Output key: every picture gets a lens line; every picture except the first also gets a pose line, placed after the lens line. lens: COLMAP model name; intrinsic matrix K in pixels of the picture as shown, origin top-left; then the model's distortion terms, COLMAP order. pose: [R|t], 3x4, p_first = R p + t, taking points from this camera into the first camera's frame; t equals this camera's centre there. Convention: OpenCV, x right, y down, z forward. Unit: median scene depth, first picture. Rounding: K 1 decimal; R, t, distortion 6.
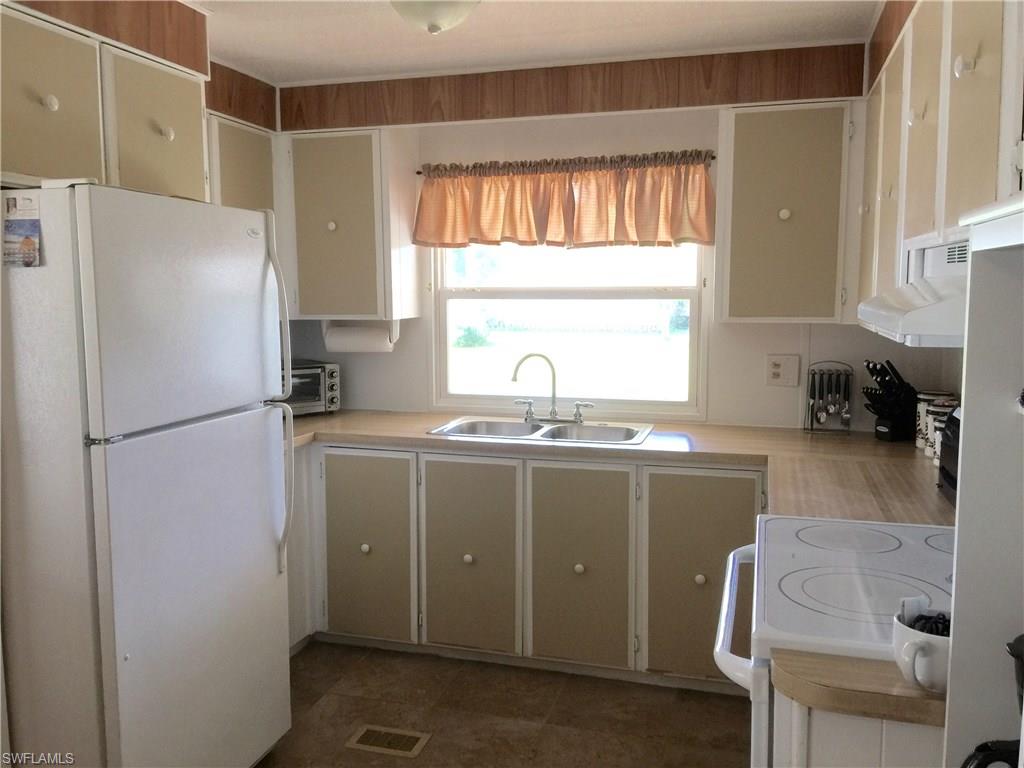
lens RADIAL K [[864.5, 0, 512.0], [0, 864.5, 384.0], [0, 0, 1]] dist [0.076042, -0.110637]
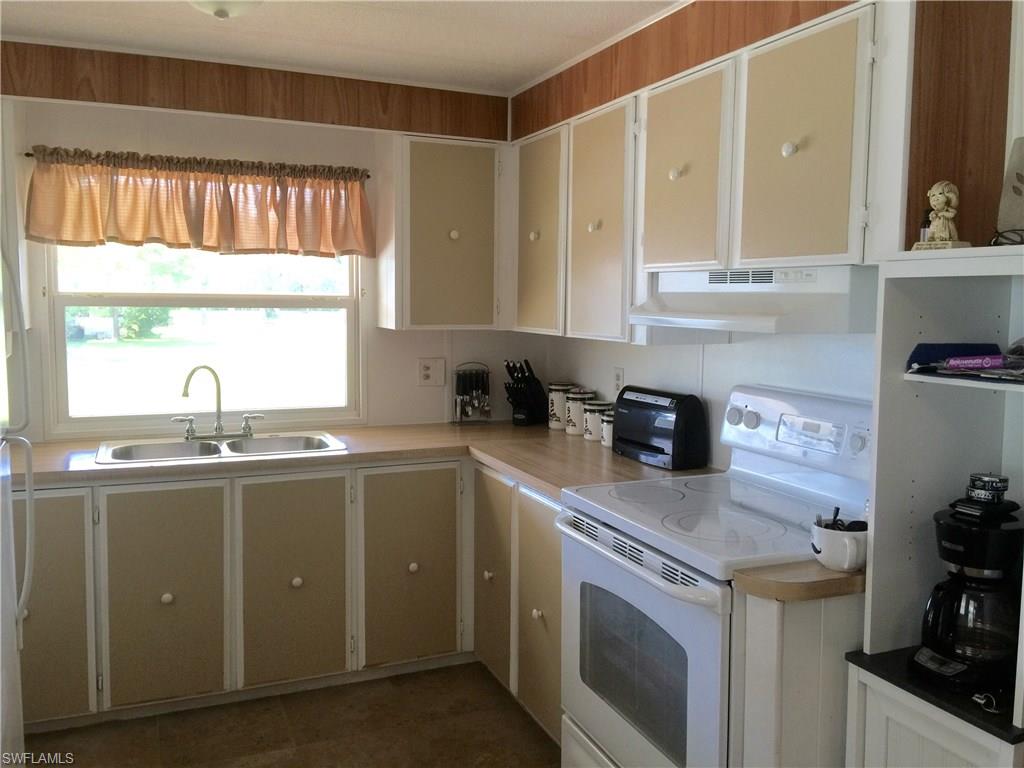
lens RADIAL K [[857.5, 0, 513.3], [0, 857.5, 374.0], [0, 0, 1]] dist [0.071858, -0.126371]
pose [[0.767062, -0.043006, 0.640131, -0.317384], [0.058201, 0.998301, -0.002672, -0.004311], [-0.638928, 0.039306, 0.768261, 0.080676]]
